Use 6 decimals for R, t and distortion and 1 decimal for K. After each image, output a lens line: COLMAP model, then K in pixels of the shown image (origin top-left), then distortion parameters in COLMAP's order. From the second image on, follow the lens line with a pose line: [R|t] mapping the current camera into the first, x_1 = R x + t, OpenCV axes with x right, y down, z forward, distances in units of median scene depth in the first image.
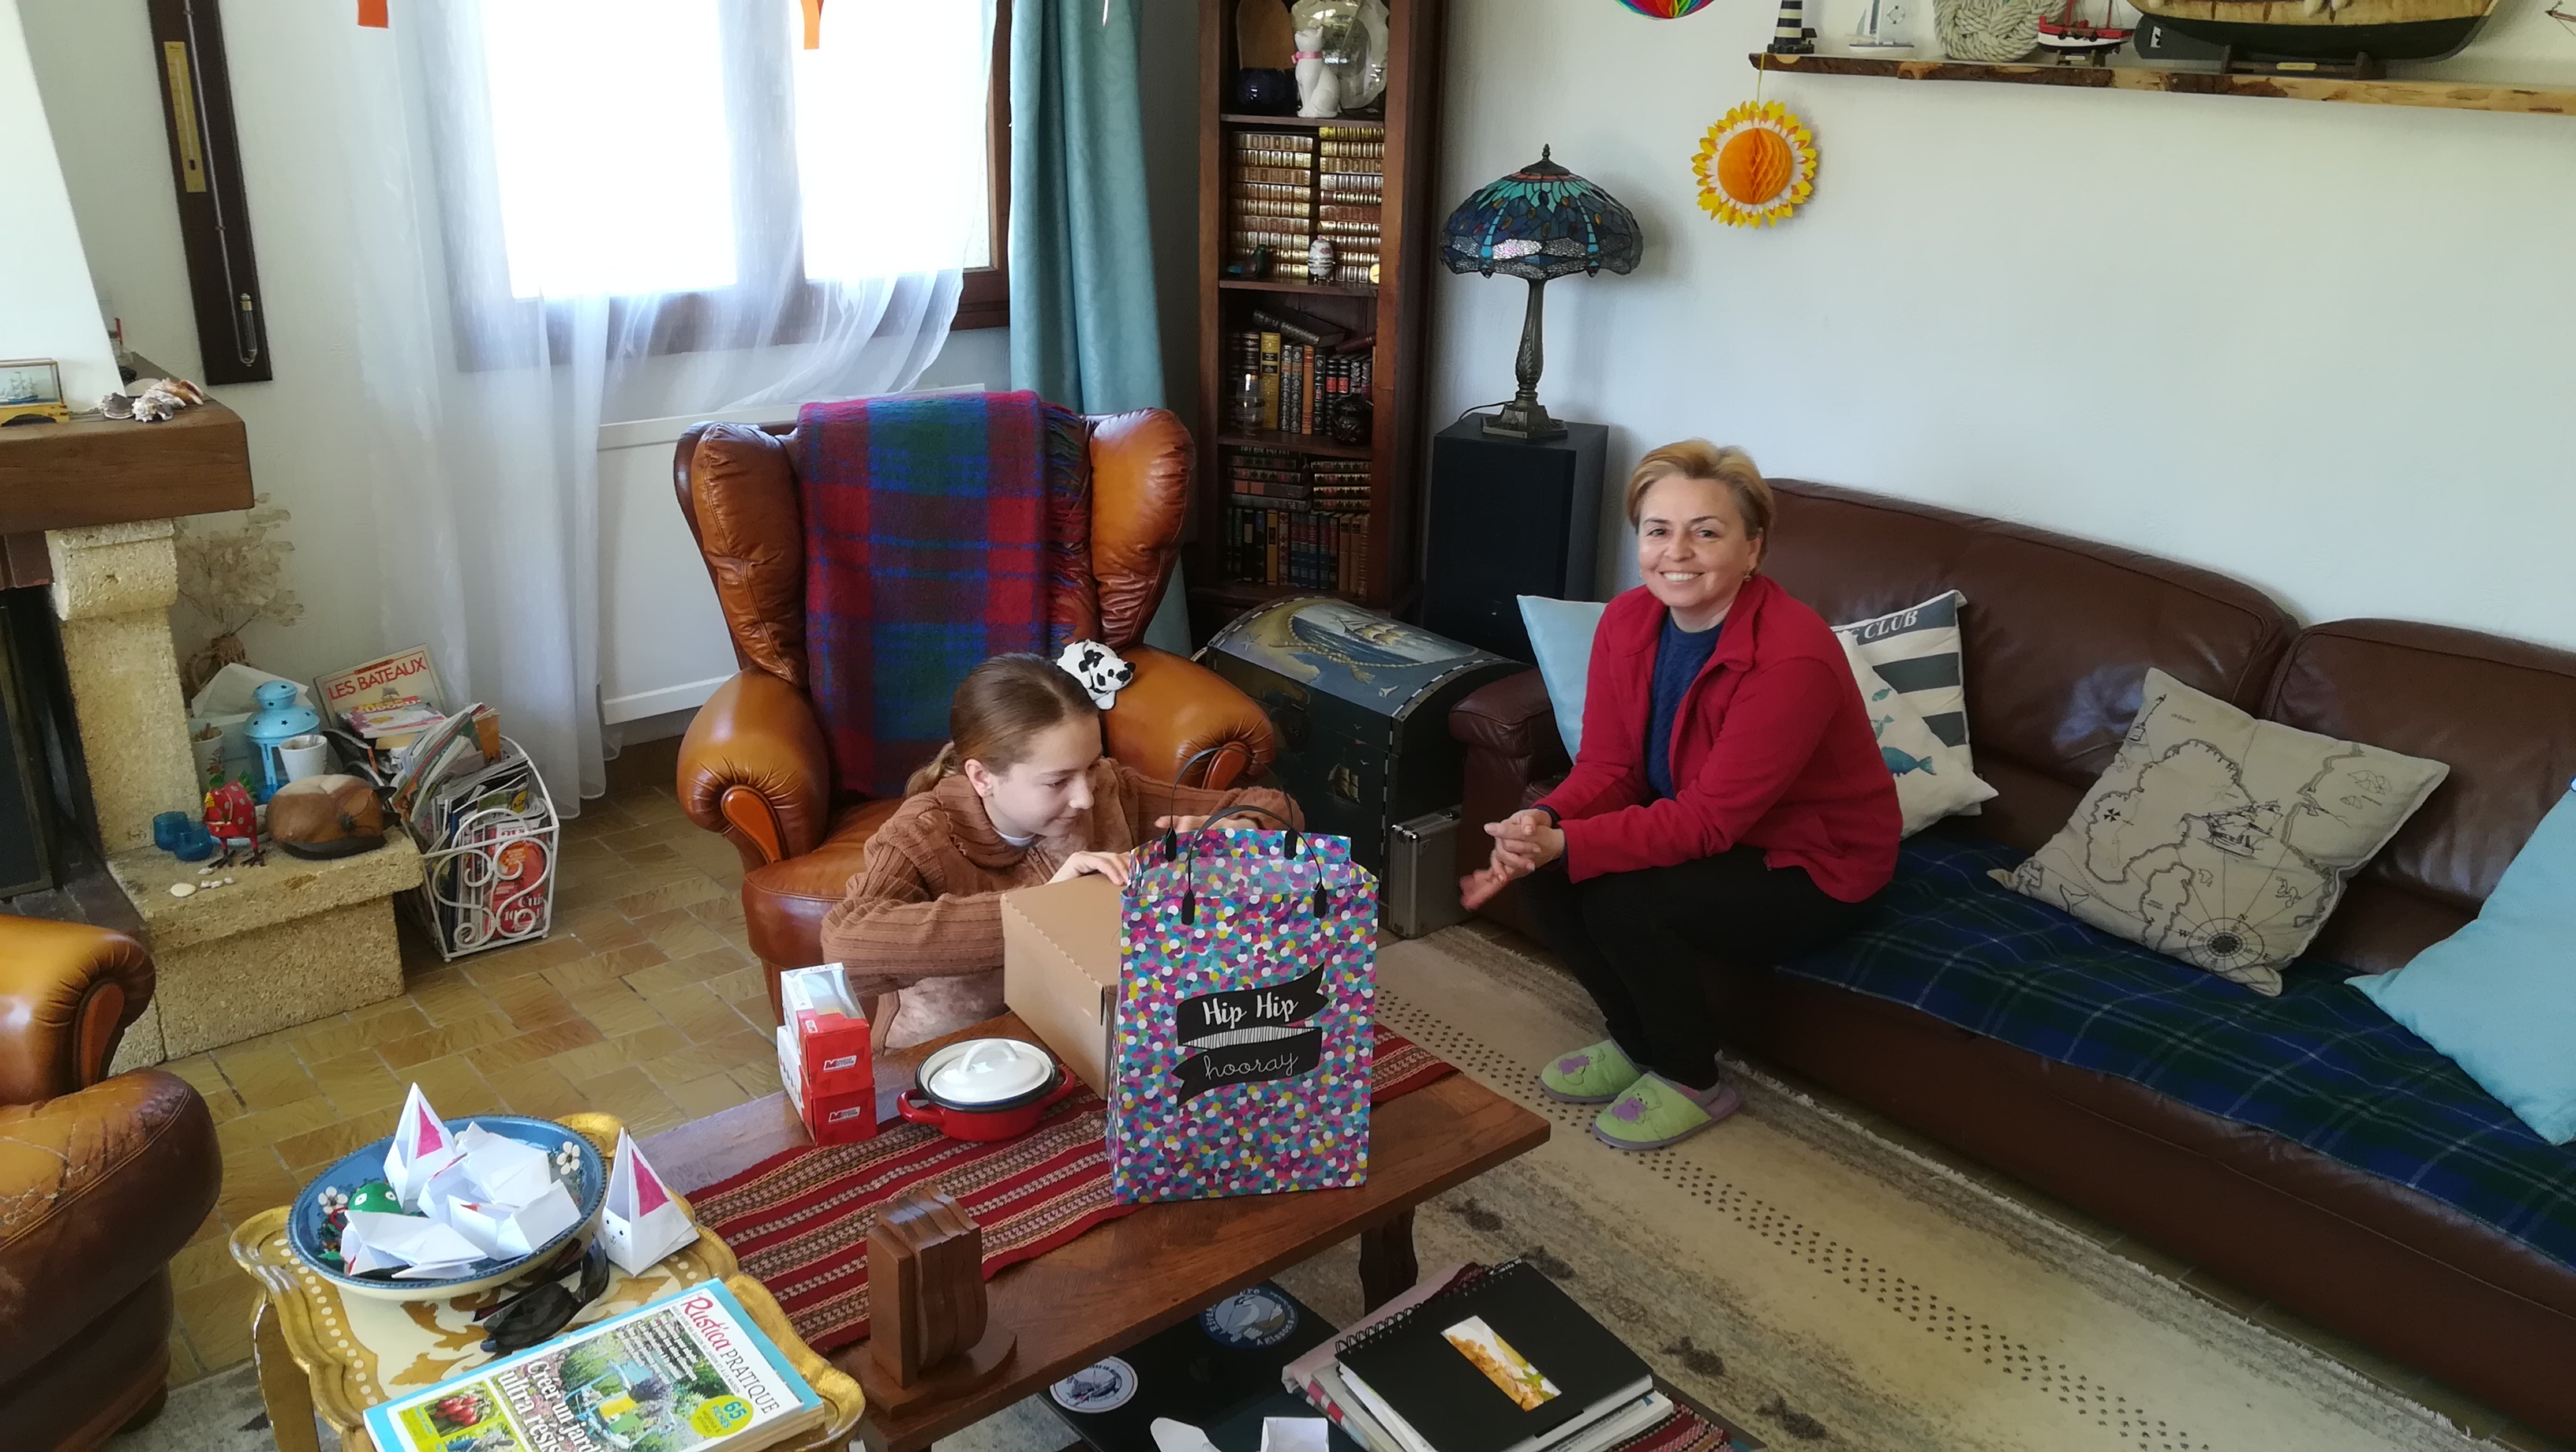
lens RADIAL K [[1953.0, 0, 1274.7], [0, 1953.0, 719.3], [0, 0, 1]] dist [0.085659, -0.125951]
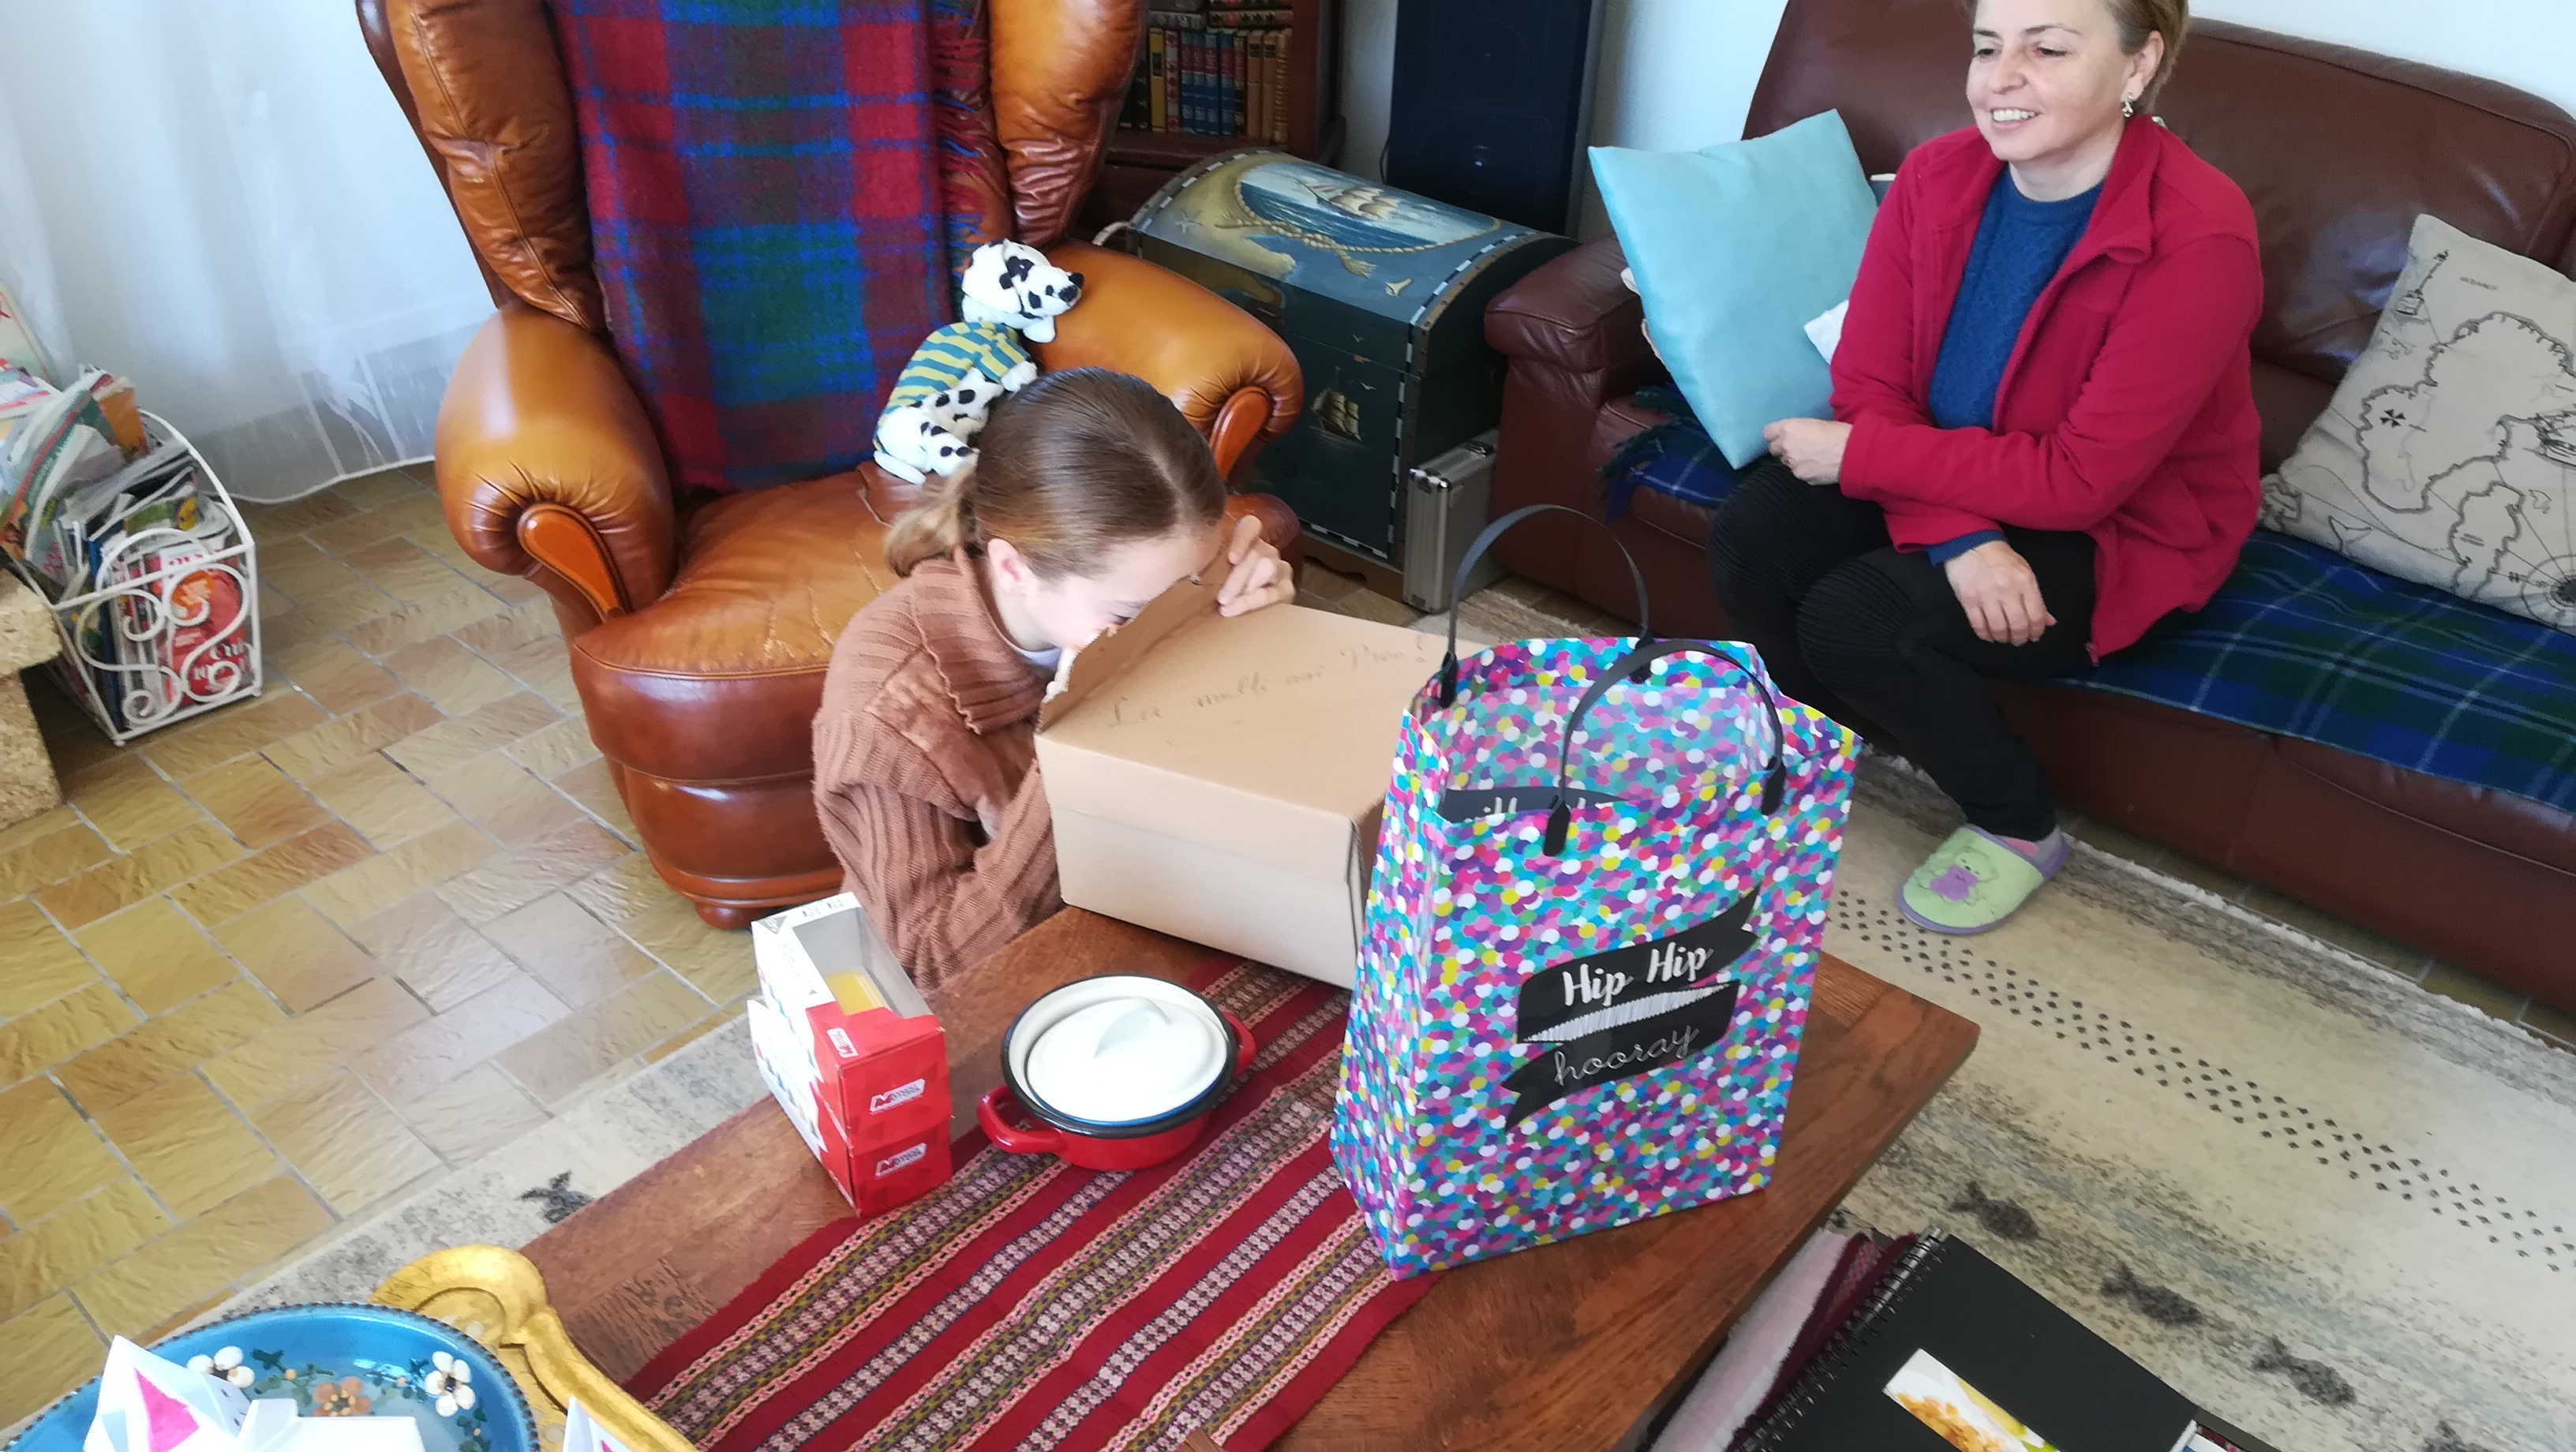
lens RADIAL K [[1963.0, 0, 1274.8], [0, 1963.0, 709.1], [0, 0, 1]] dist [0.056973, -0.079323]
pose [[0.988527, -0.076970, 0.129963, -0.123272], [0.045234, 0.971787, 0.231481, -0.043000], [-0.144113, -0.222947, 0.964119, 0.314892]]
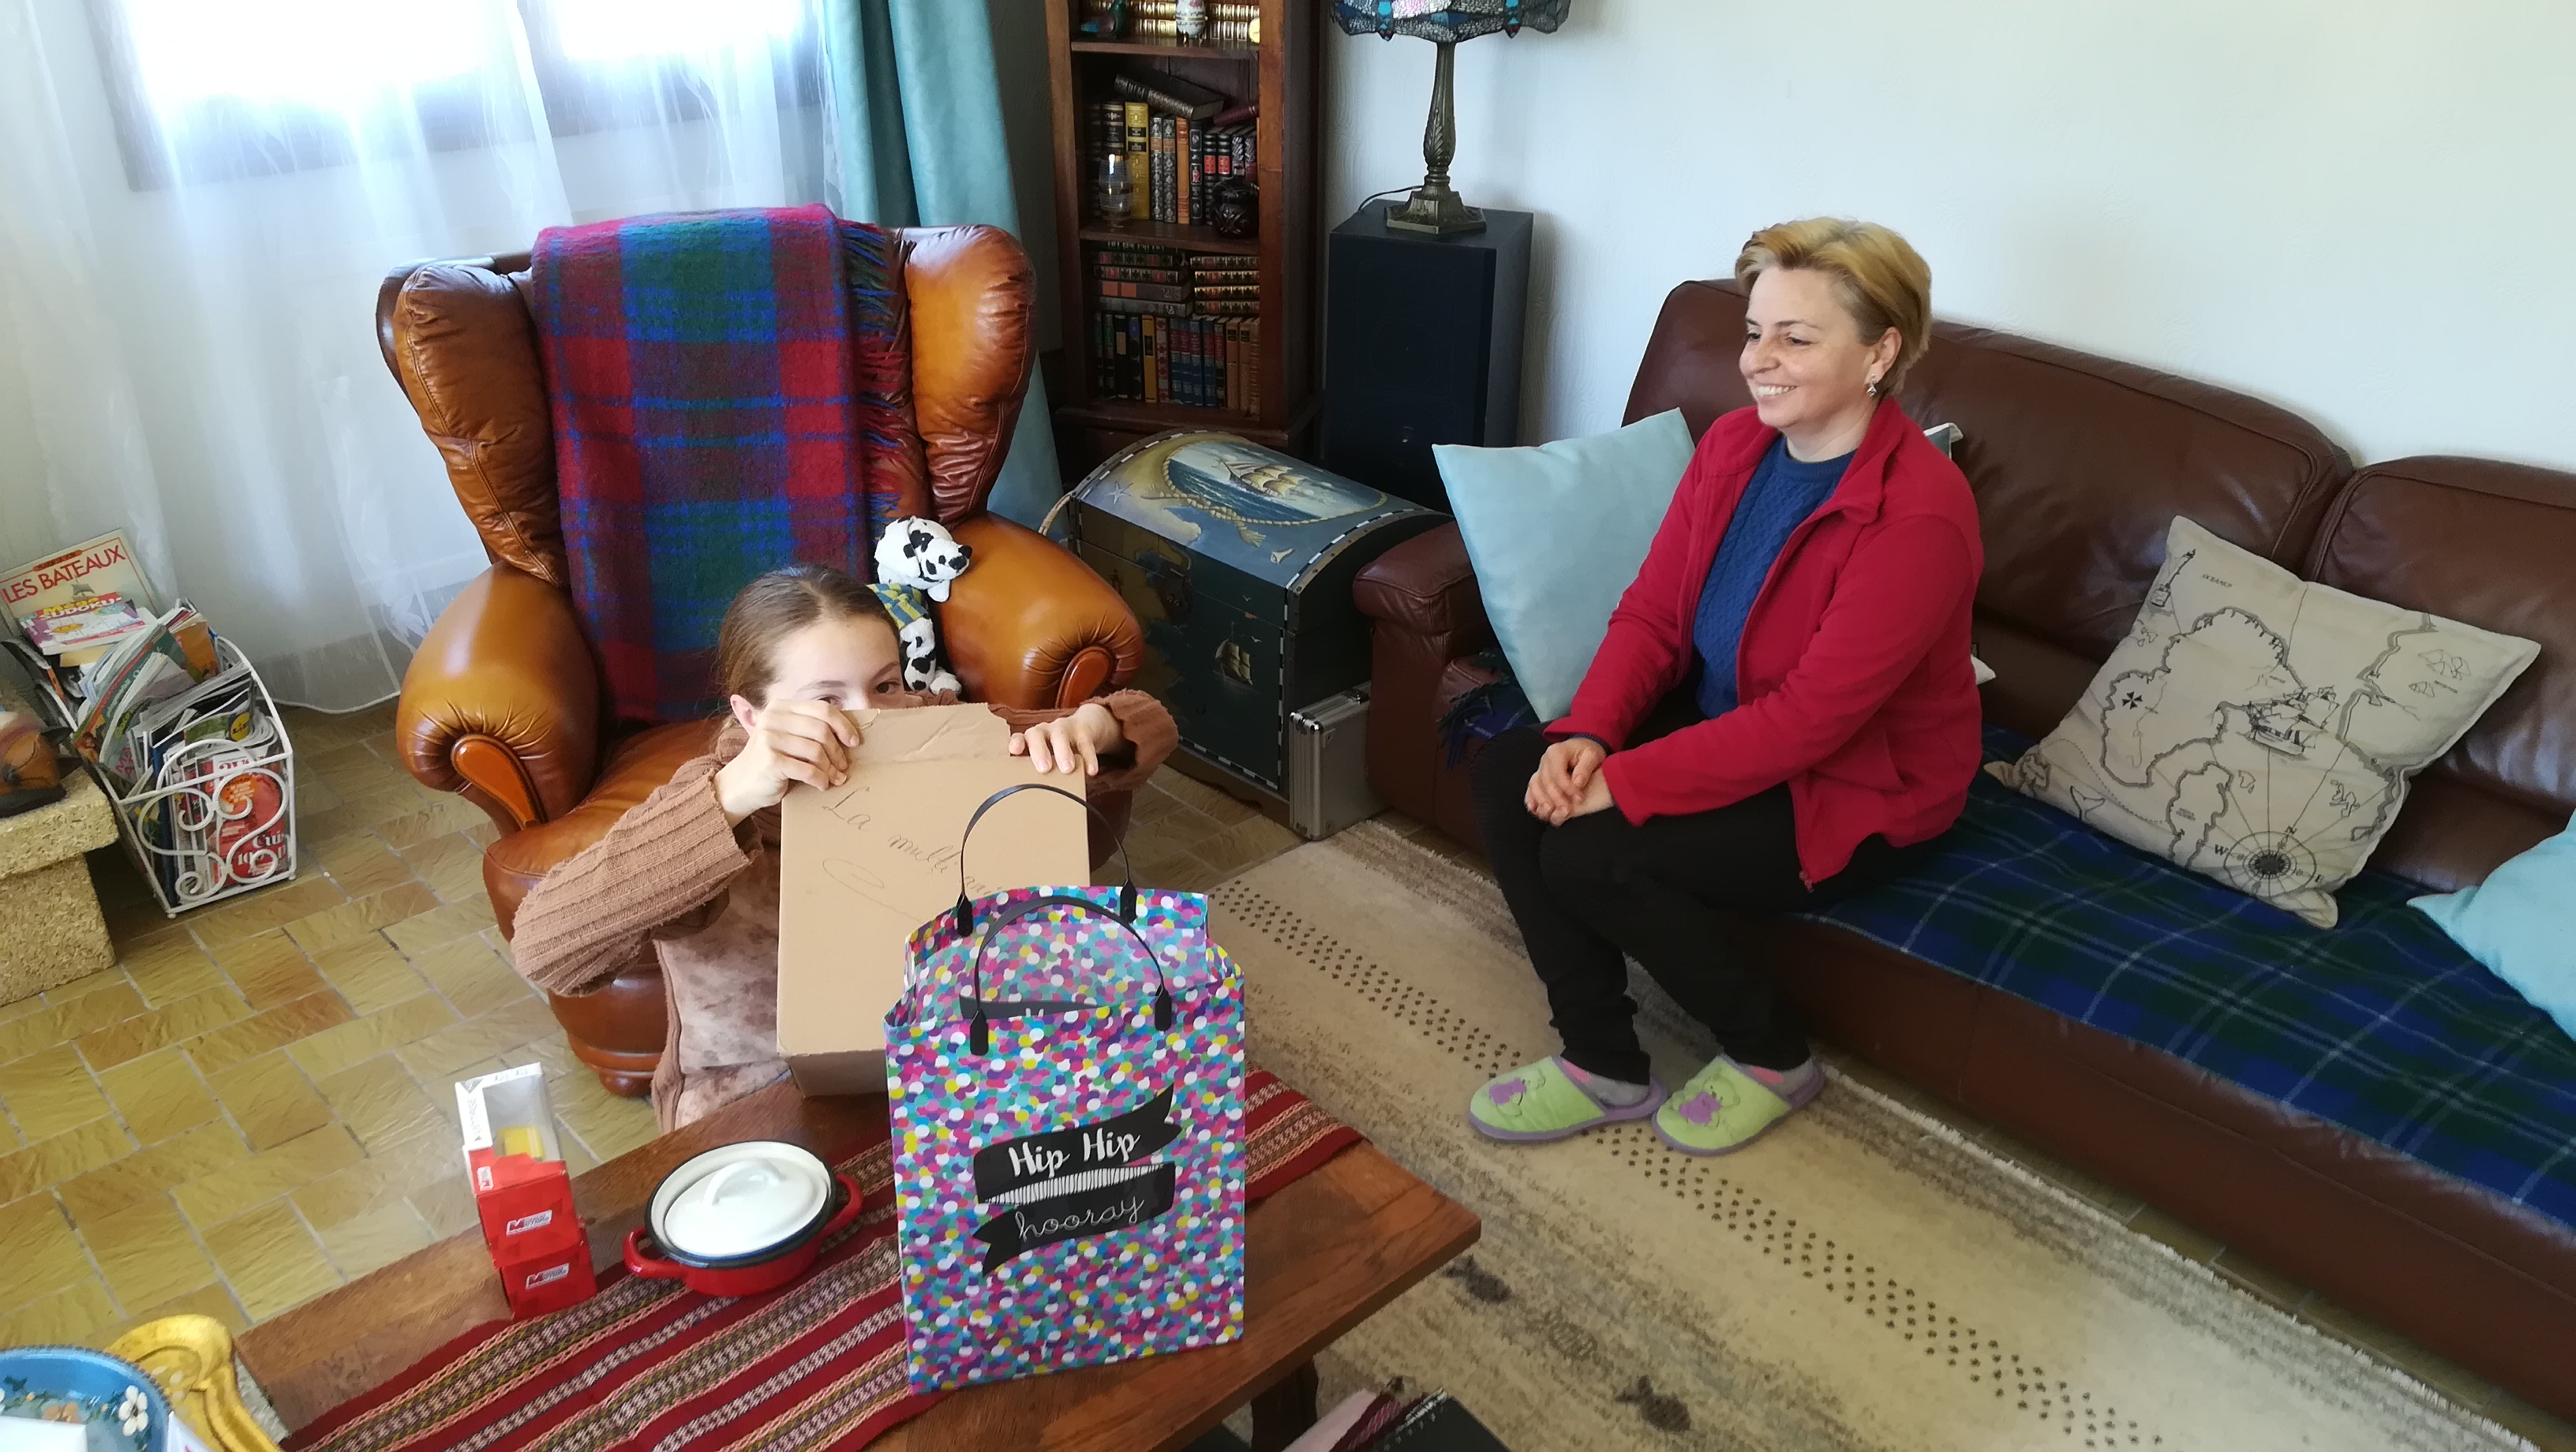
lens RADIAL K [[1959.4, 0, 1275.0], [0, 1959.4, 713.2], [0, 0, 1]] dist [0.068367, -0.095693]
pose [[0.998689, -0.035264, 0.037113, 0.027194], [0.030142, 0.990988, 0.130519, -0.072570], [-0.041382, -0.129229, 0.990751, 0.187676]]
